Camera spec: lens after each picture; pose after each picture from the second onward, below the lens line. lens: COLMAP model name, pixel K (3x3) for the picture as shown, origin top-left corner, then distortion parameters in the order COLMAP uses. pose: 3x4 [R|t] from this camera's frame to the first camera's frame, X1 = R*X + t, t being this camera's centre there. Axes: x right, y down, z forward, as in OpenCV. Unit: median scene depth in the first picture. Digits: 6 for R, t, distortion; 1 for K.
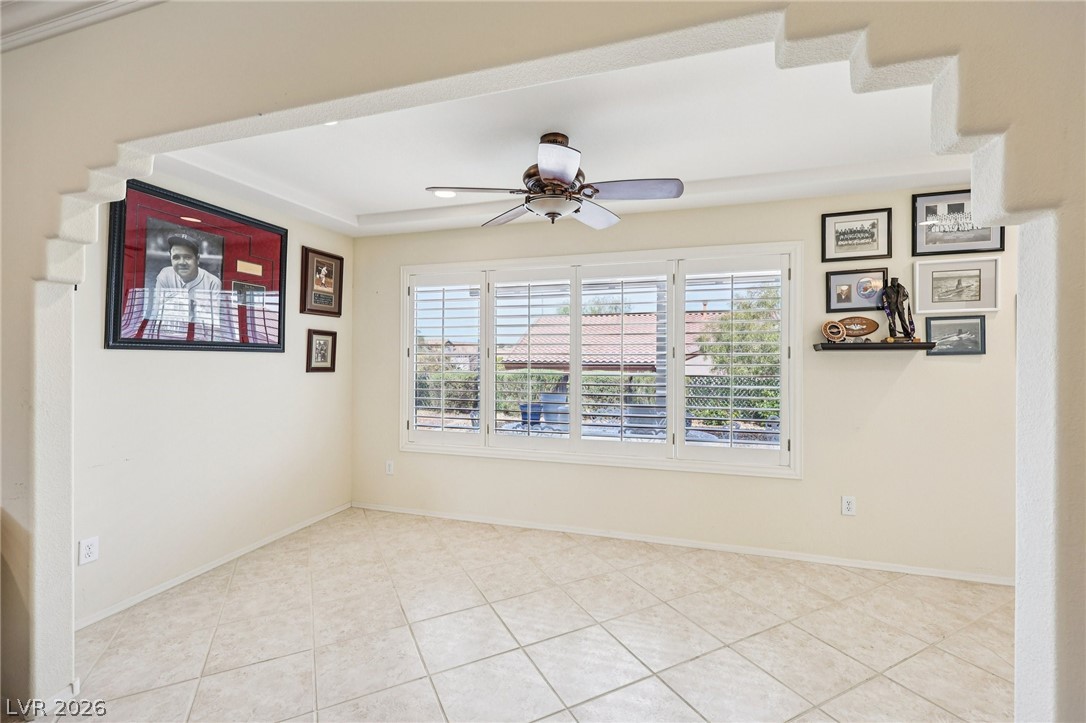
lens RADIAL K [[476.1, 0, 547.7], [0, 476.1, 354.9], [0, 0, 1]] dist [-0.000346, -0.000012]
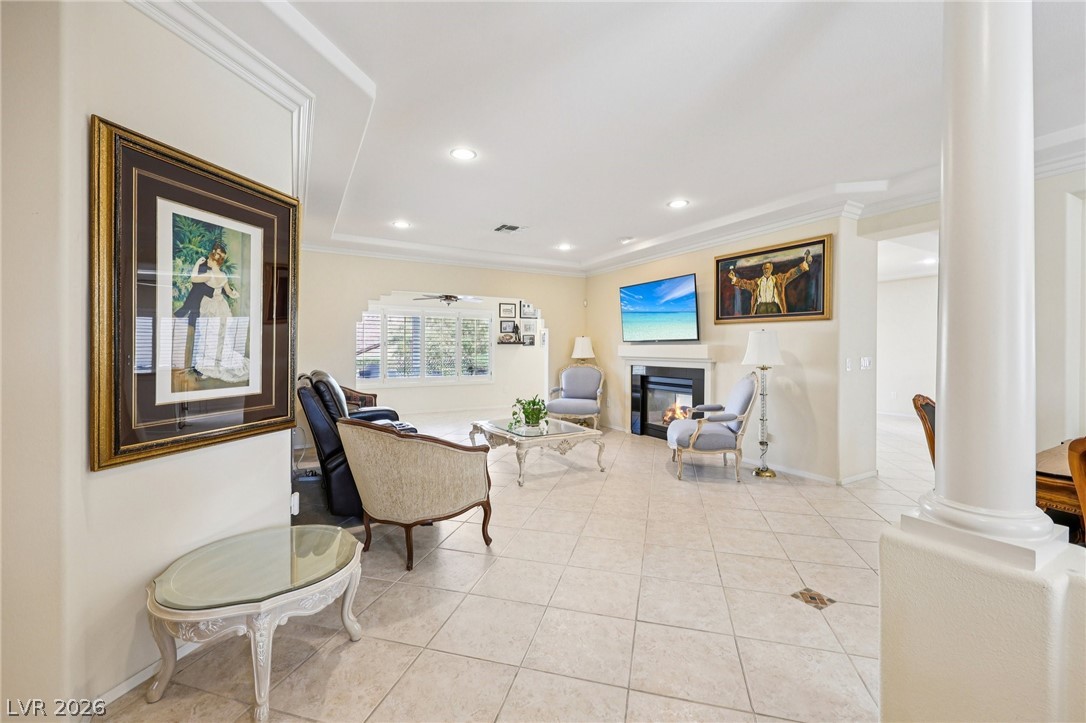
lens RADIAL K [[435.9, 0, 546.3], [0, 435.9, 352.9], [0, 0, 1]] dist [0.000496, -0.000025]
pose [[0.681674, -0.004164, 0.731644, -1.479895], [0.003156, 0.999991, 0.002750, 0.046061], [-0.731649, 0.000434, 0.681681, -1.361608]]
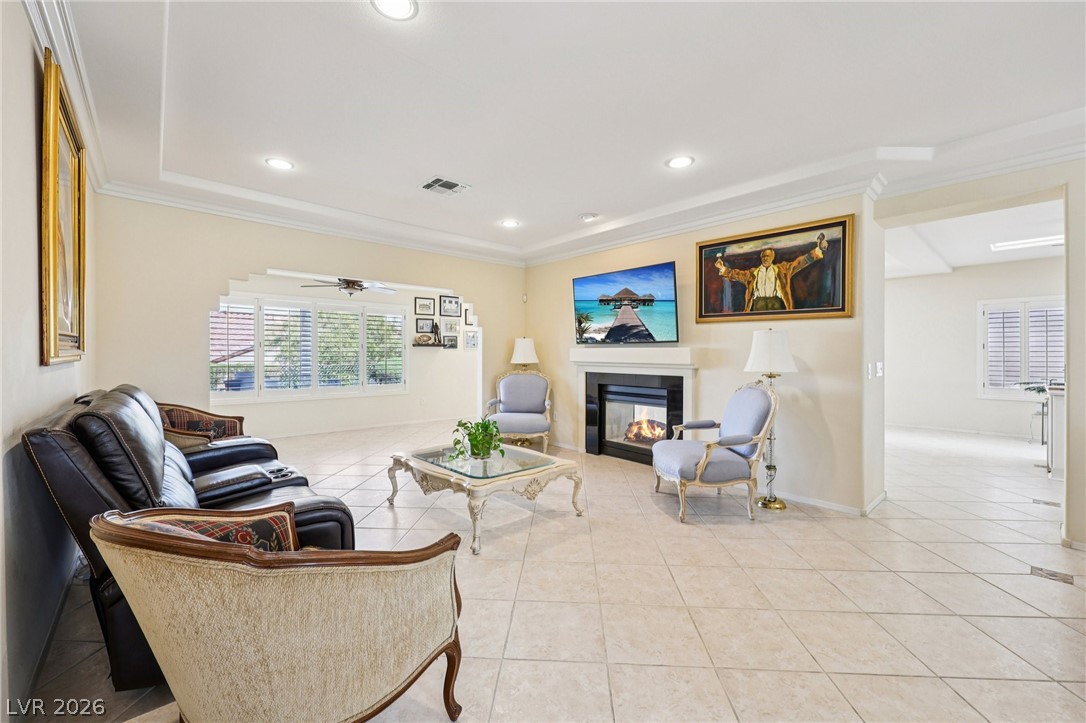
lens RADIAL K [[424.4, 0, 543.0], [0, 424.4, 361.5], [0, 0, 1]] dist [-0.002236, -0.000021]
pose [[0.505157, -0.013303, 0.862925, -1.218106], [0.001969, 0.999896, 0.014261, 0.045939], [-0.863025, -0.005505, 0.505131, -0.917145]]
